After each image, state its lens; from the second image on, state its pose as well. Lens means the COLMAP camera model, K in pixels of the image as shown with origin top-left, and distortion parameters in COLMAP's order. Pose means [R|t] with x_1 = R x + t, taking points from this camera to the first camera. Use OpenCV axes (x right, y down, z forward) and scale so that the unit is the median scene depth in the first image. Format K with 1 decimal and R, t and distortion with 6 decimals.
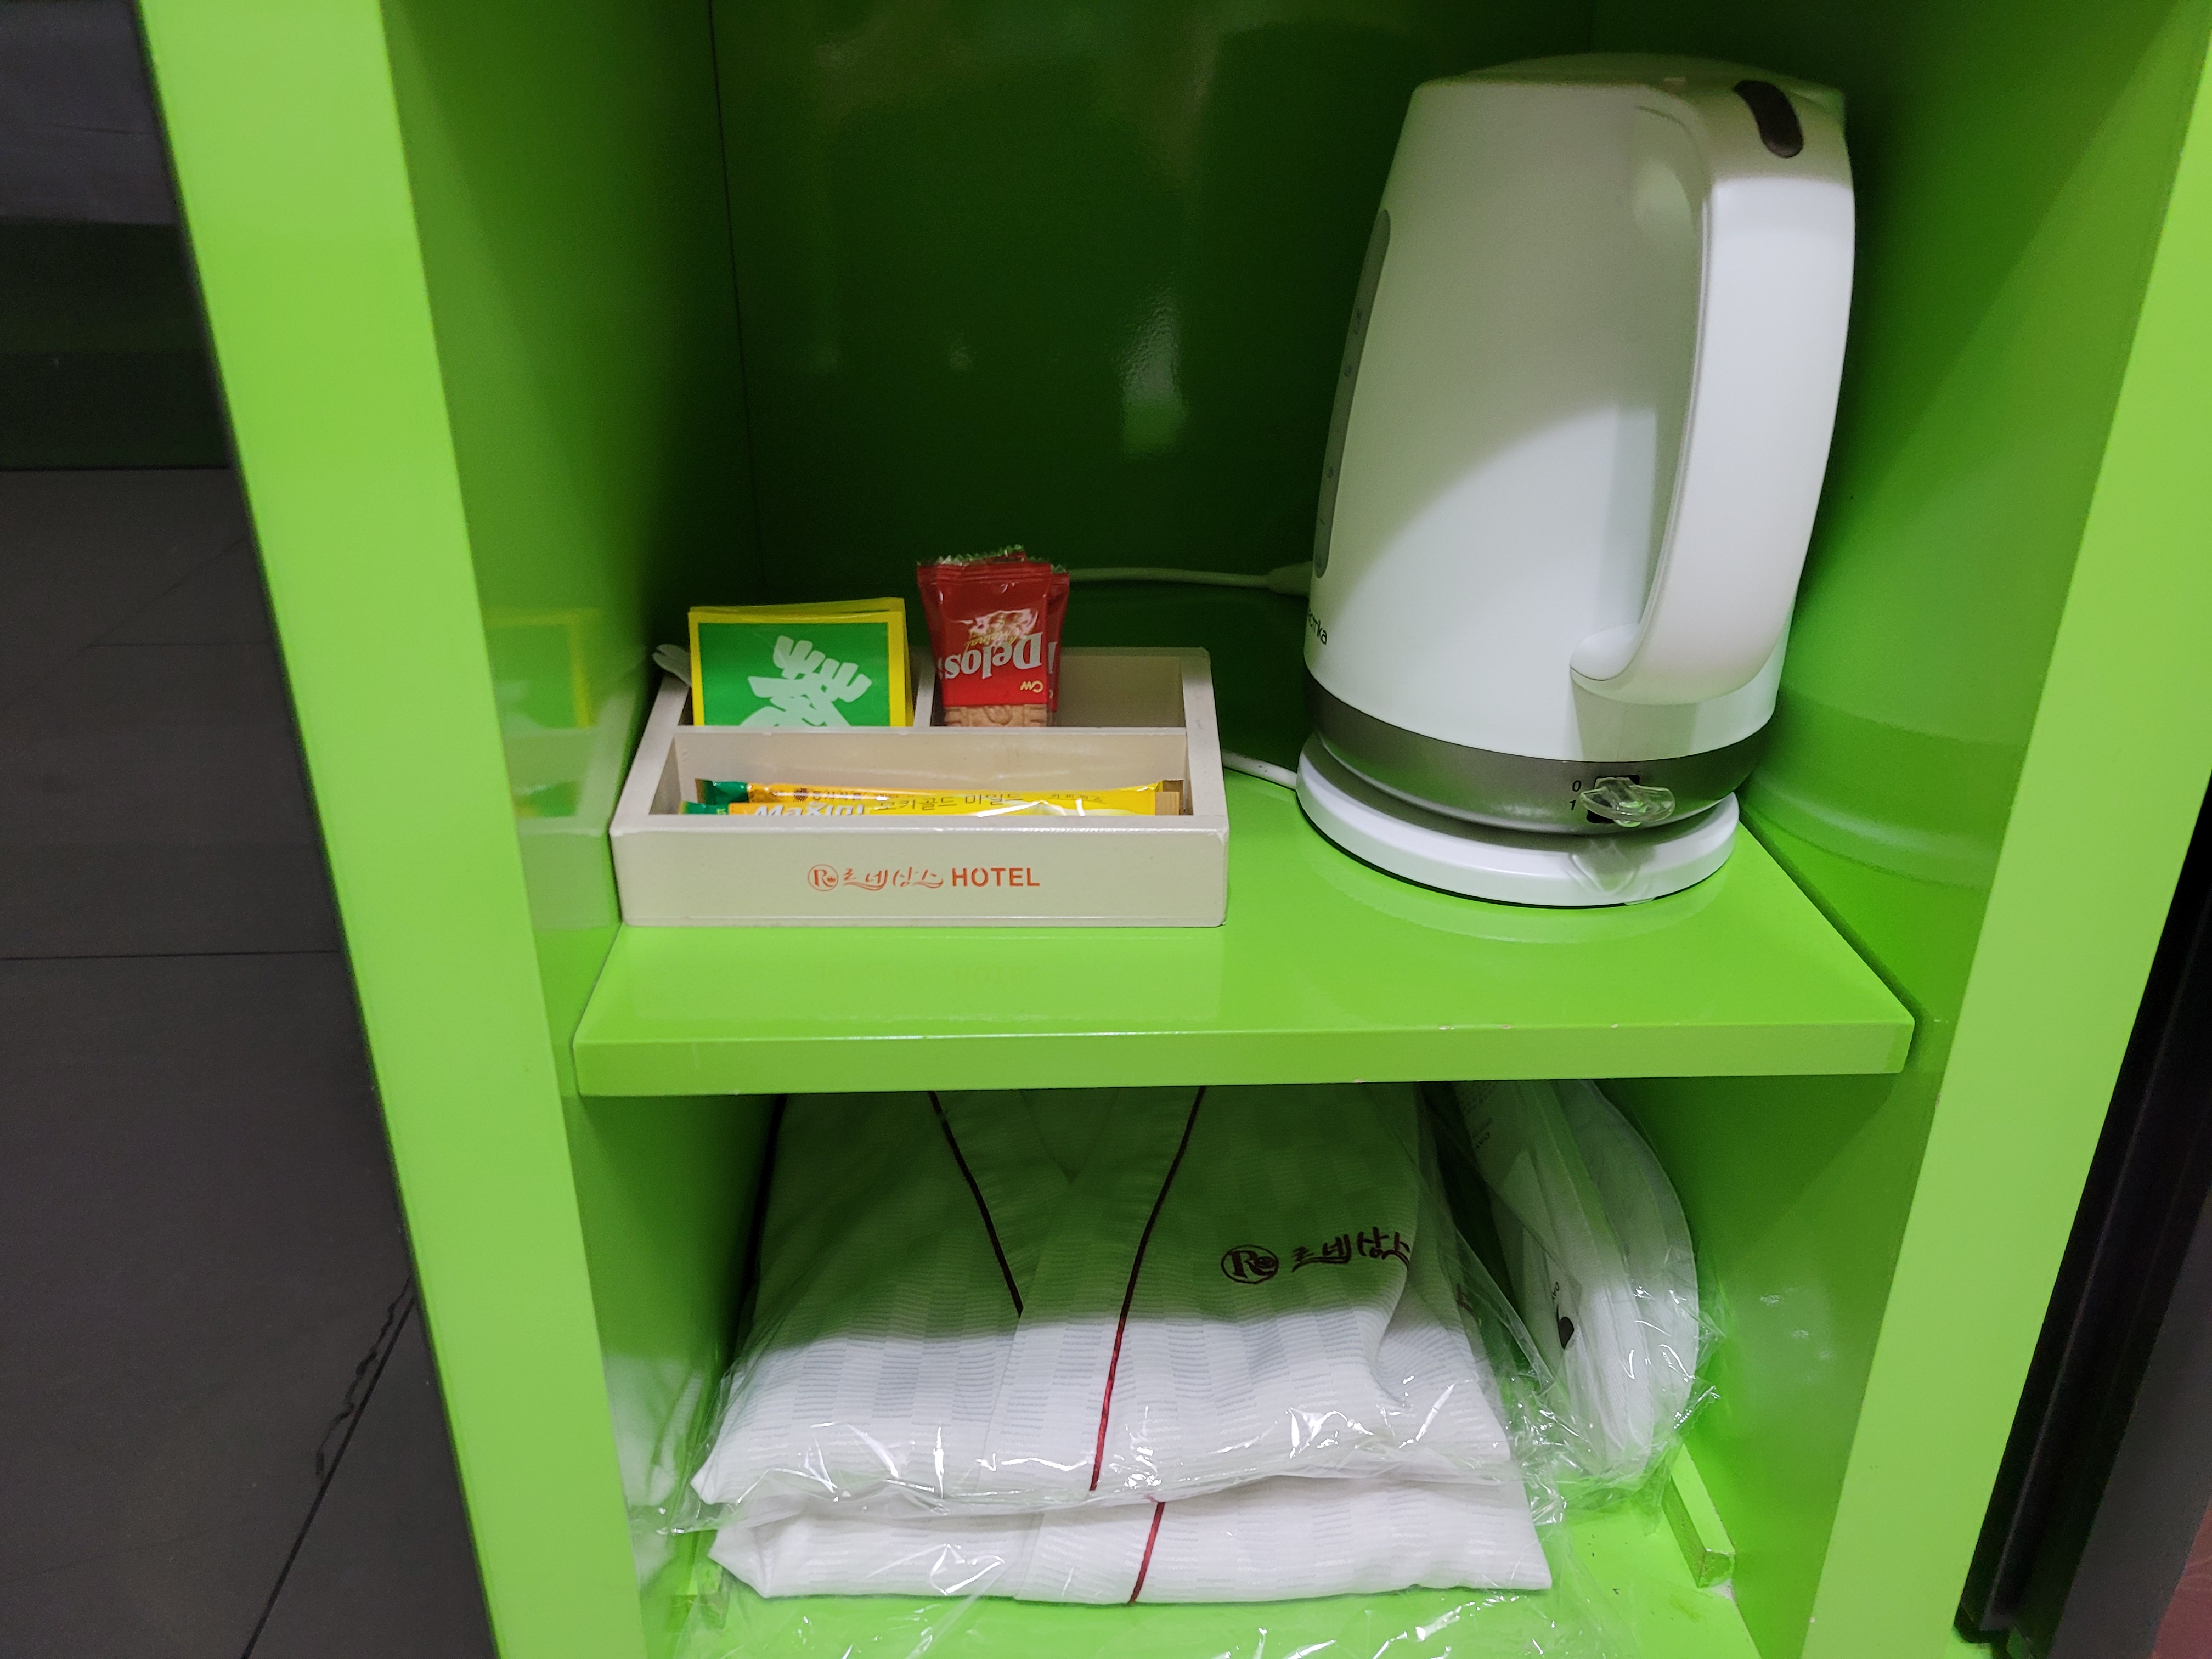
lens RADIAL K [[1683.4, 0, 1098.7], [0, 1683.4, 835.9], [0, 0, 1]] dist [-0.005984, 0.003937]
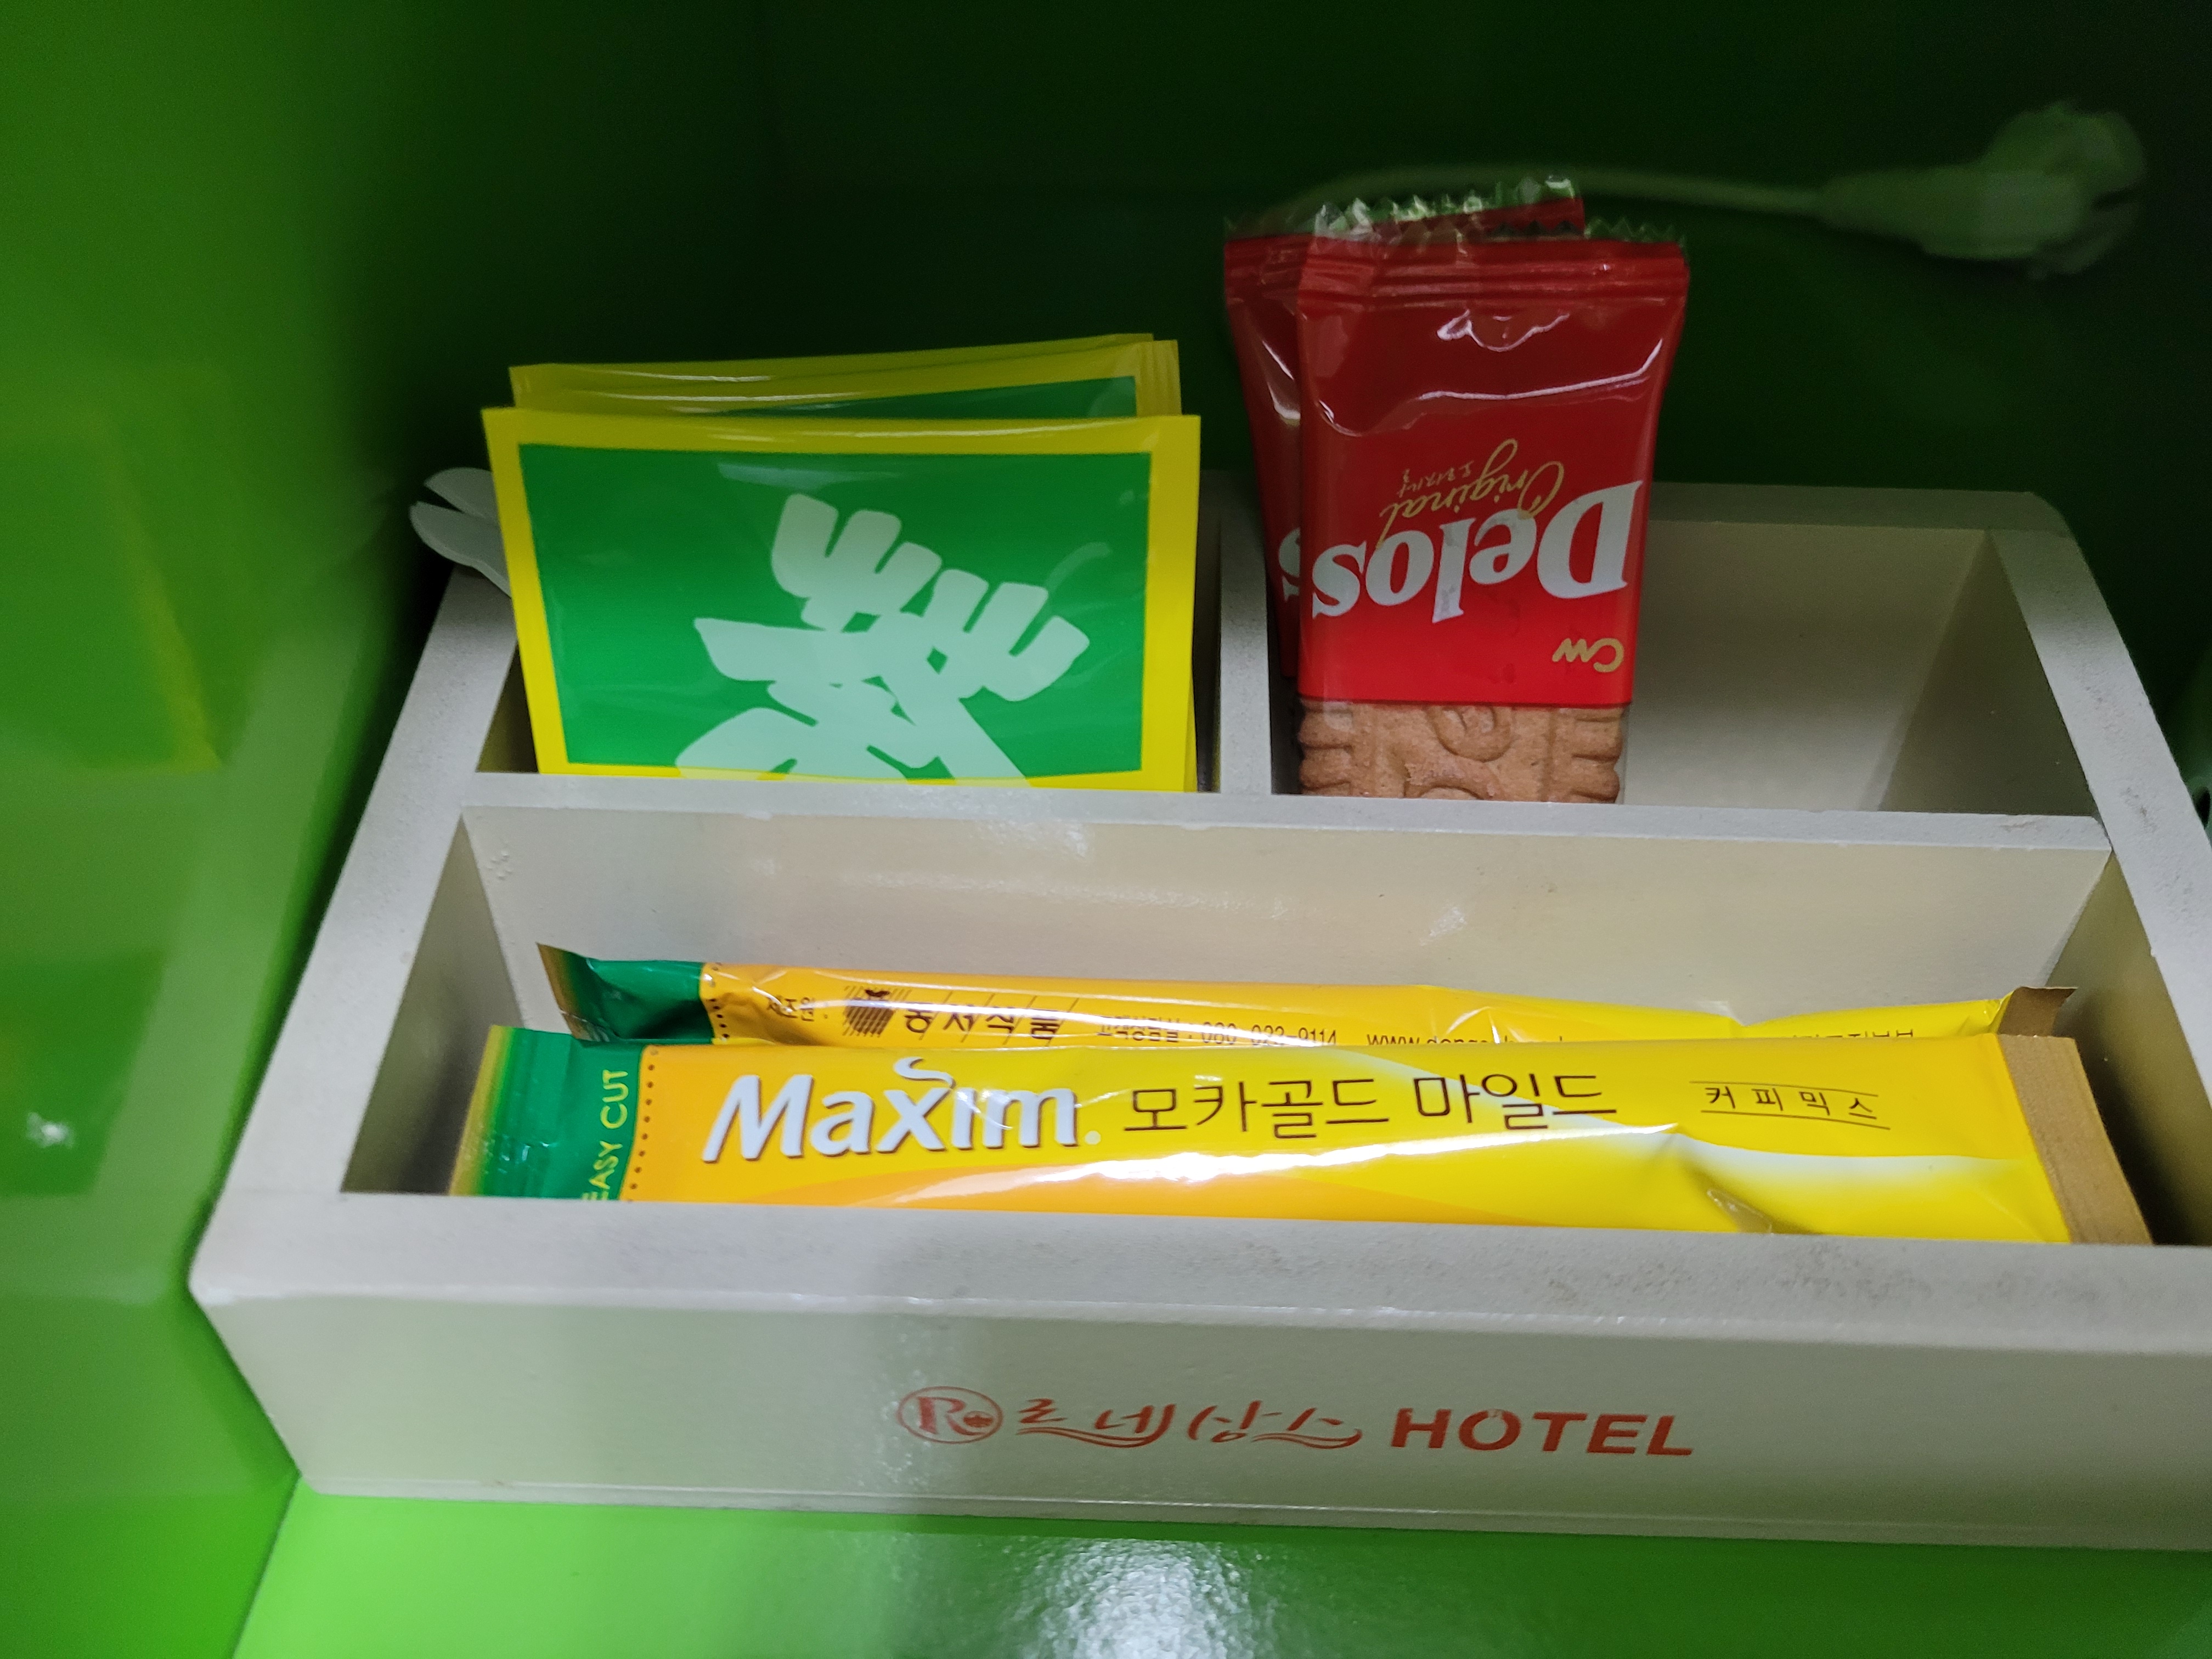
lens RADIAL K [[1683.4, 0, 1108.7], [0, 1683.4, 814.2], [0, 0, 1]] dist [-0.005984, 0.003937]
pose [[0.999160, 0.029546, -0.028401, -0.122011], [-0.021641, 0.968875, 0.246604, -0.137685], [0.034803, -0.245782, 0.968700, 0.693047]]
